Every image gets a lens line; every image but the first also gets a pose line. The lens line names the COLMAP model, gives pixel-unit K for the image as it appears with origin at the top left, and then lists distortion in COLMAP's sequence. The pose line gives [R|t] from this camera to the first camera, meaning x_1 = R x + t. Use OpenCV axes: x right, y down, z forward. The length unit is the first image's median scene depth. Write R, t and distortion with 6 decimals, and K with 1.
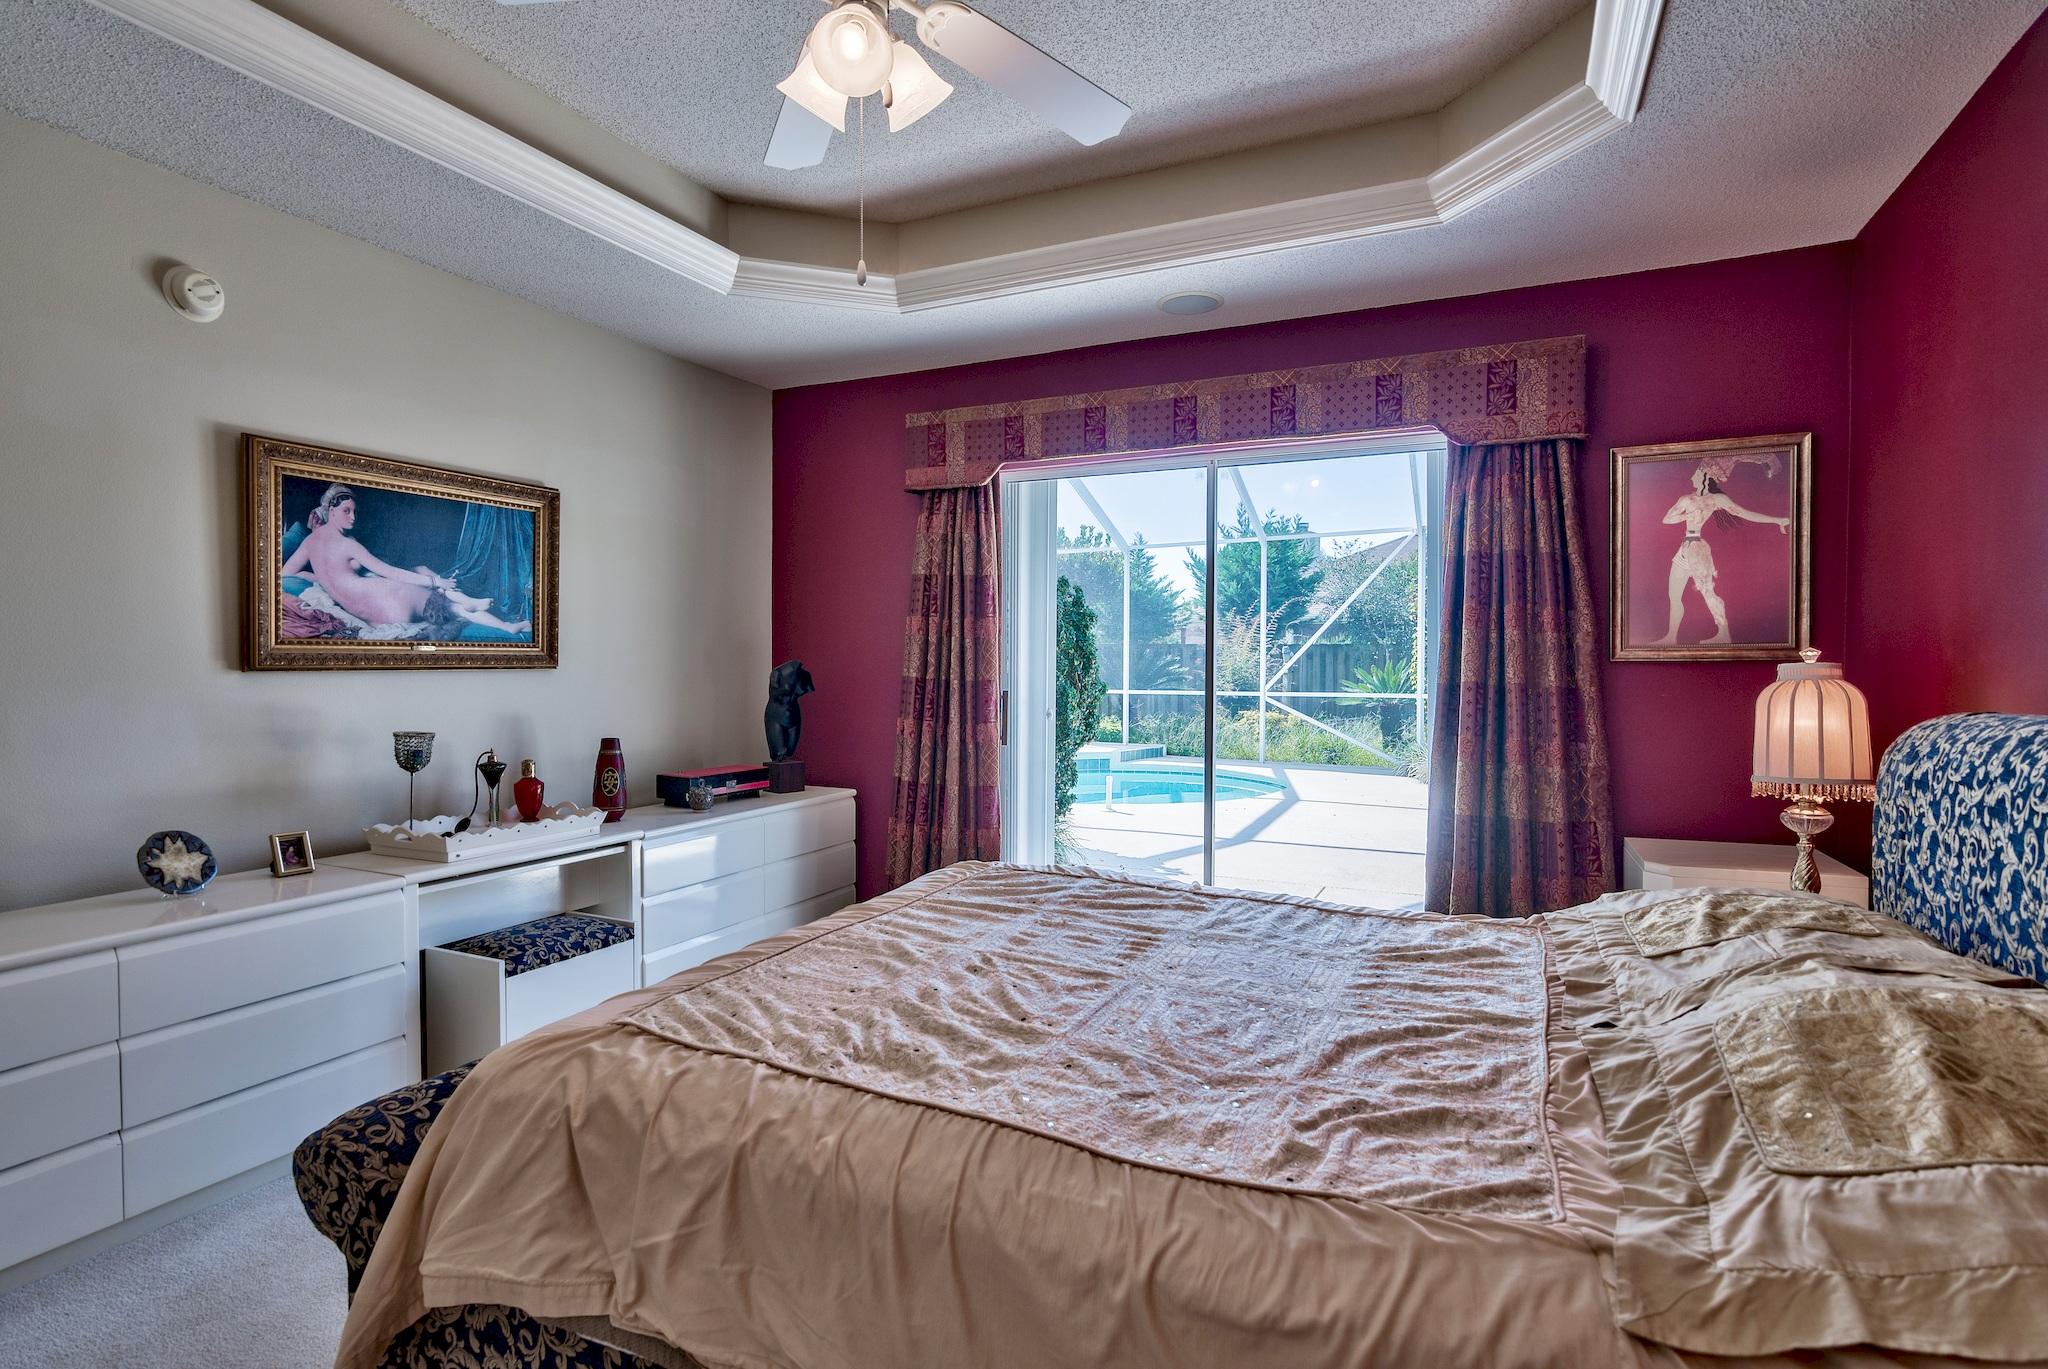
lens RADIAL K [[1001.0, 0, 1022.4], [0, 1001.0, 681.4], [0, 0, 1]] dist [-0.001658, -0.000763]
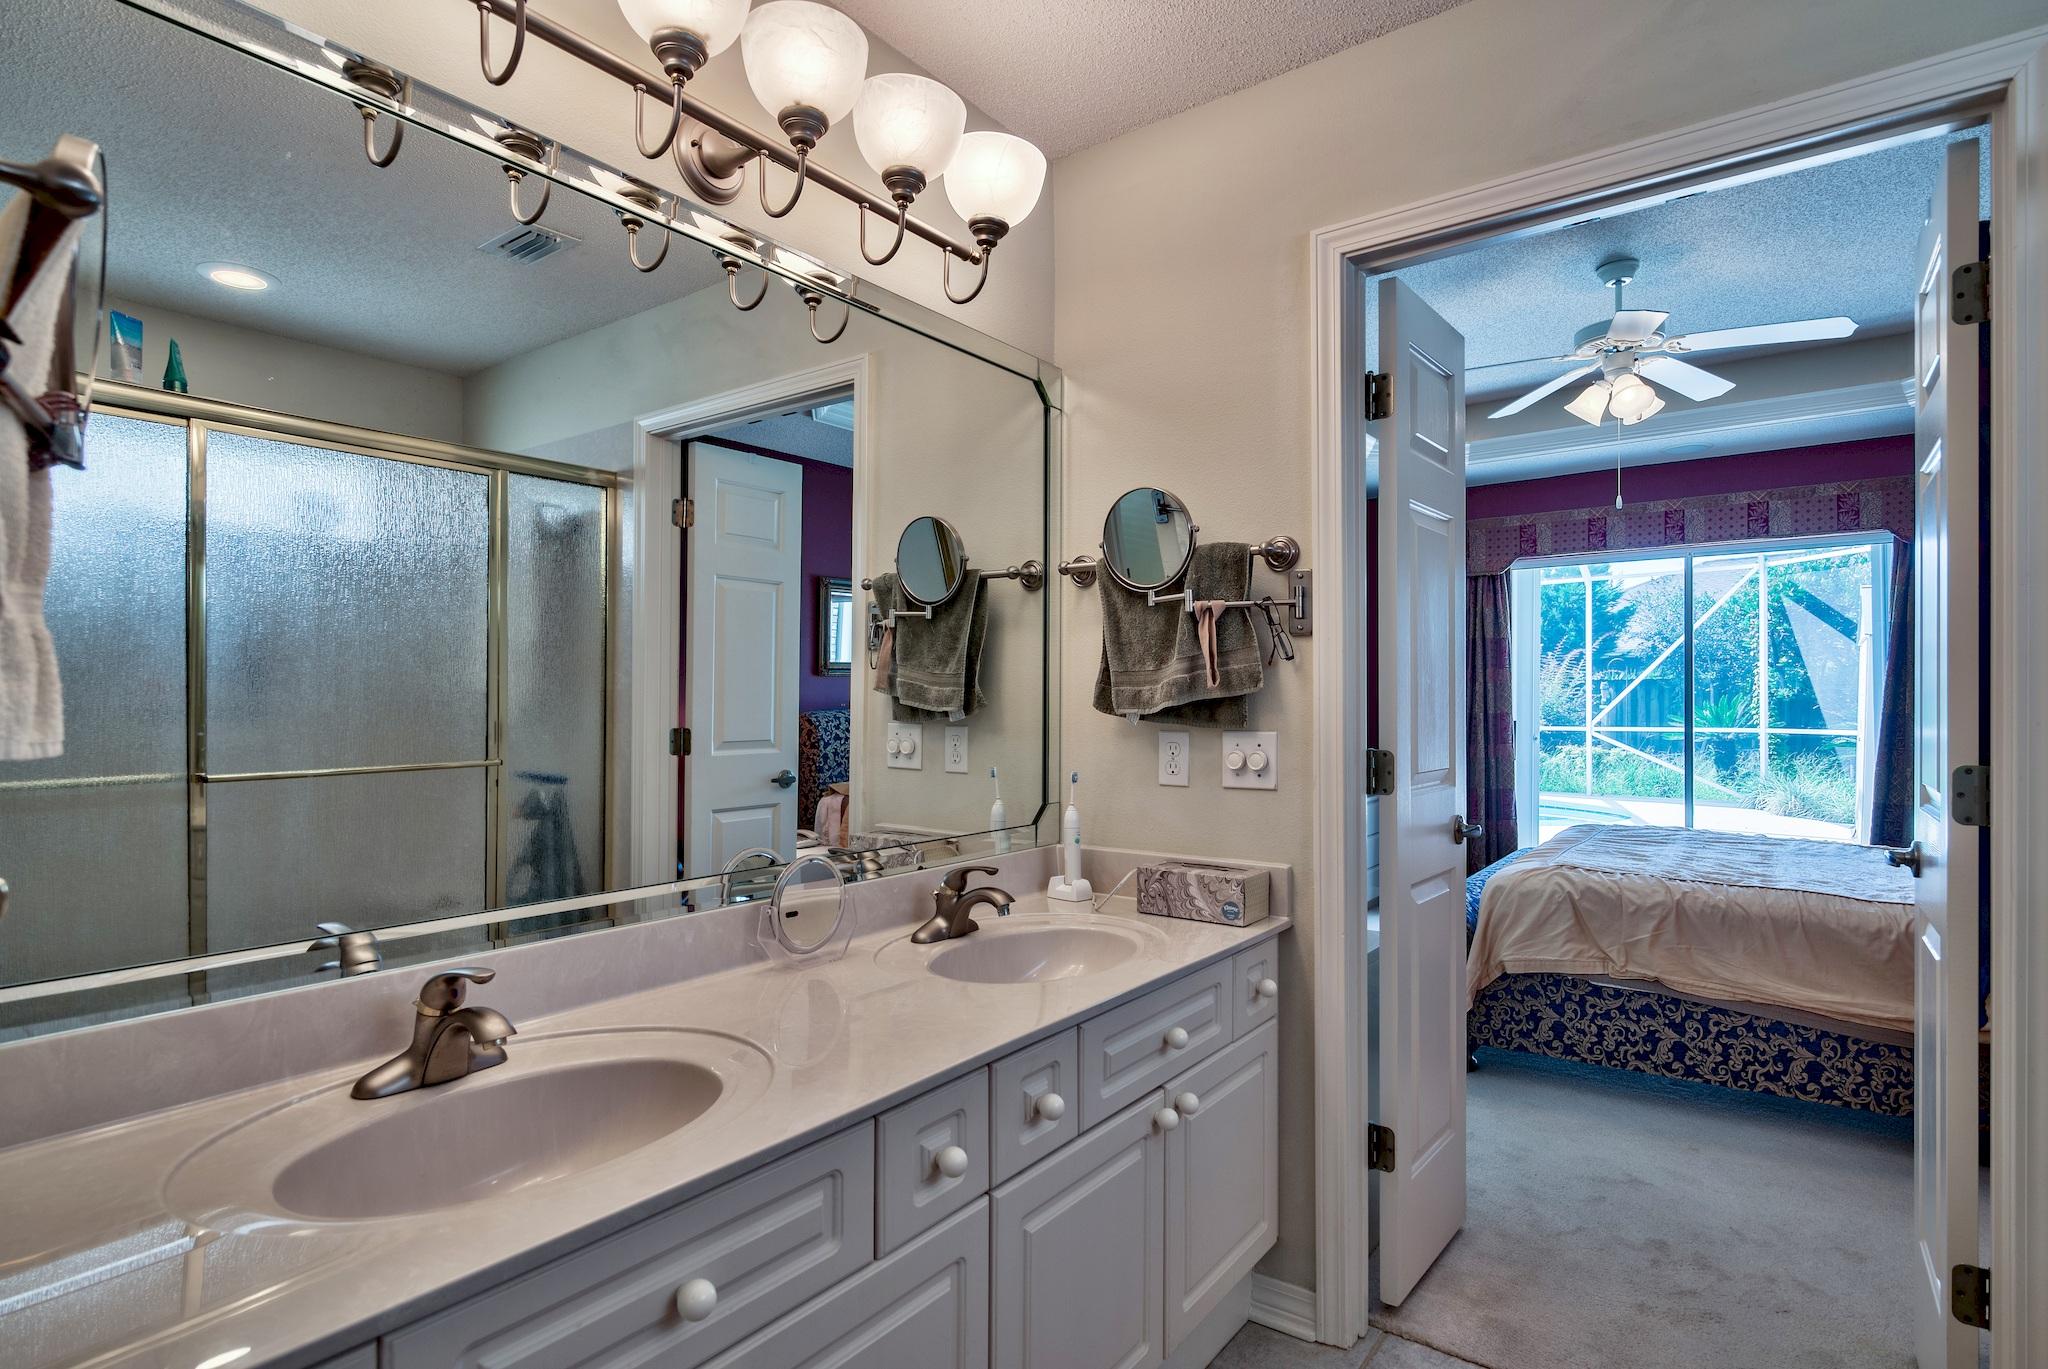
lens RADIAL K [[1041.6, 0, 1013.4], [0, 1041.6, 697.2], [0, 0, 1]] dist [-0.007716, 0.003155]
pose [[0.979762, -0.008769, -0.199974, -0.463955], [0.004278, 0.999729, -0.022878, 0.007980], [0.200121, 0.021559, 0.979534, -0.618705]]
